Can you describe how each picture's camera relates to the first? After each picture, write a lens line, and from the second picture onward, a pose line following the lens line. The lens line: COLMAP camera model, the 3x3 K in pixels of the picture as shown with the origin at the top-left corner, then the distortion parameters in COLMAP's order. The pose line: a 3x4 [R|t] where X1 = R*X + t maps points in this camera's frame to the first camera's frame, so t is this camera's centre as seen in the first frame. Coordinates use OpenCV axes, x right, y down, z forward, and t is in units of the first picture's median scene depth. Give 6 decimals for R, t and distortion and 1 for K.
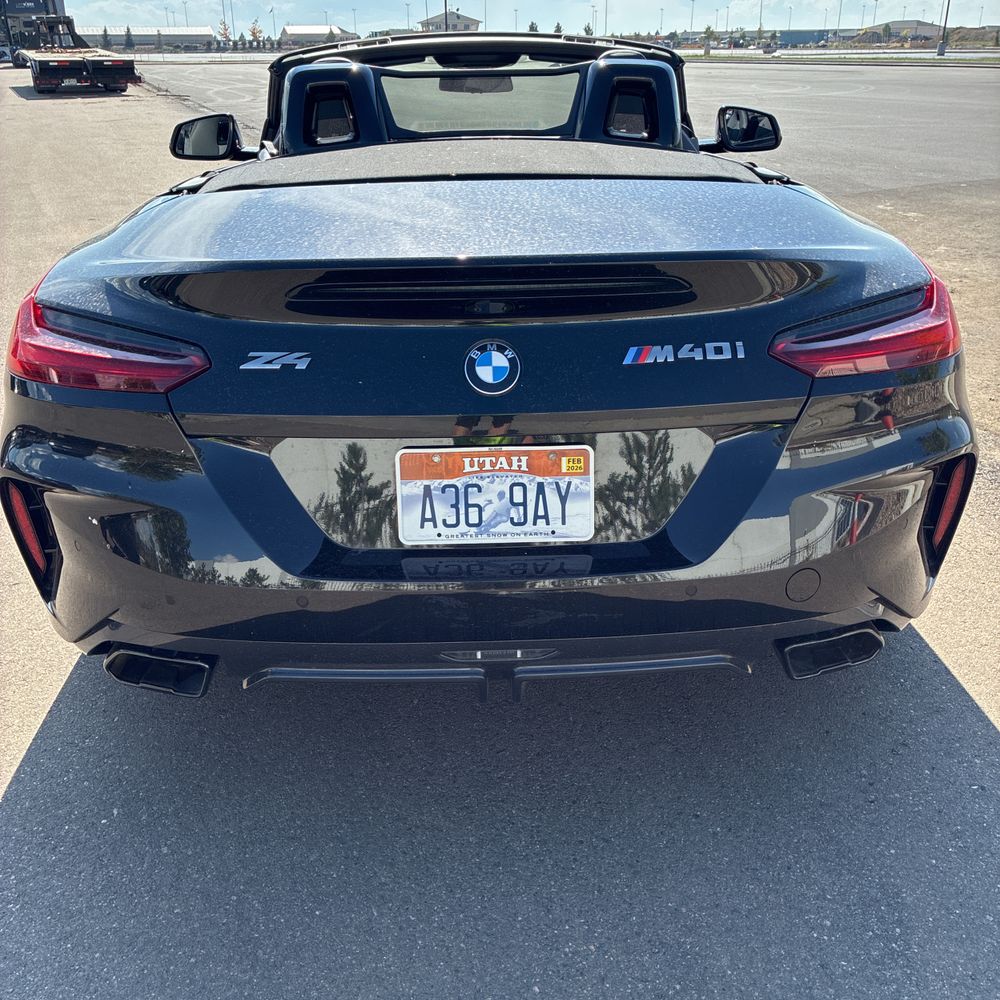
lens RADIAL K [[1021.2, 0, 503.5], [0, 1021.2, 492.1], [0, 0, 1]] dist [0.018759, 0.000000]
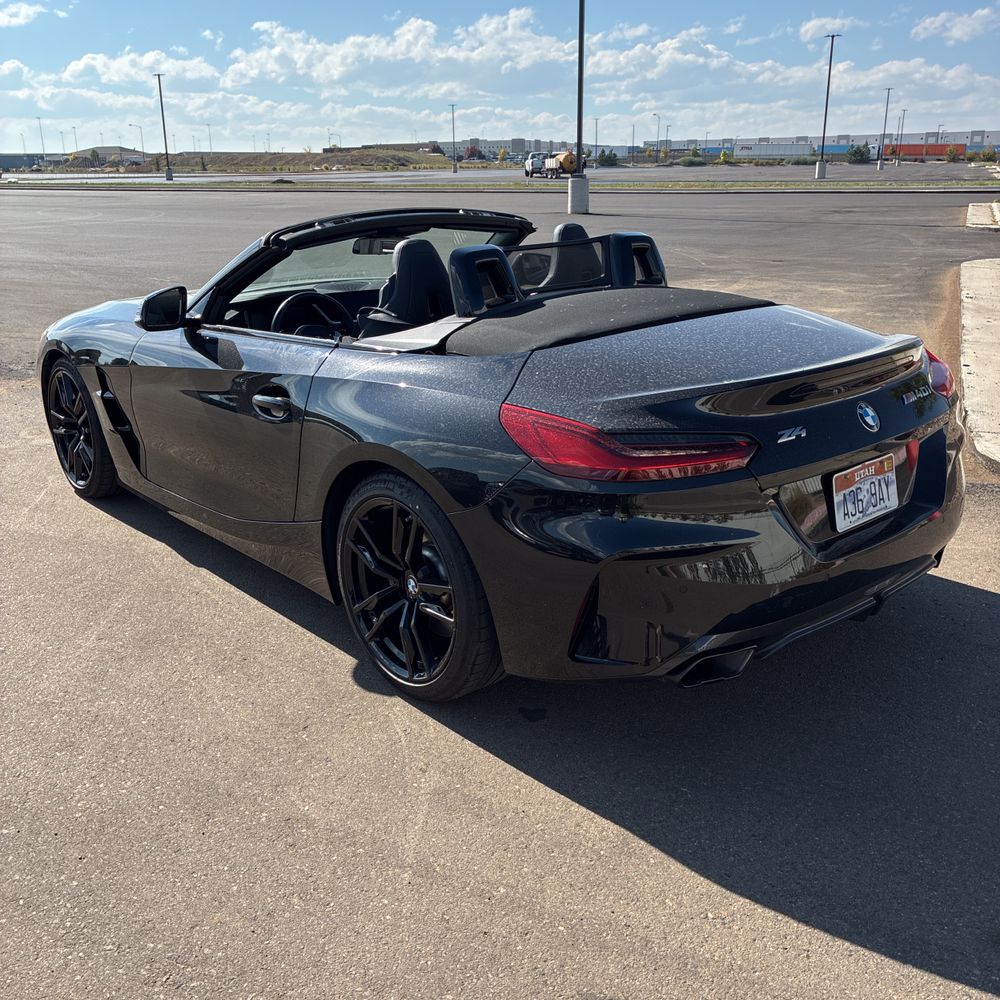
lens RADIAL K [[1021.2, 0, 497.0], [0, 1021.2, 504.6], [0, 0, 1]] dist [0.018759, 0.000000]
pose [[0.763980, -0.205869, 0.611517, -1.530886], [0.261736, 0.965137, -0.002076, -0.134257], [-0.589770, 0.161643, 0.791229, 0.011468]]
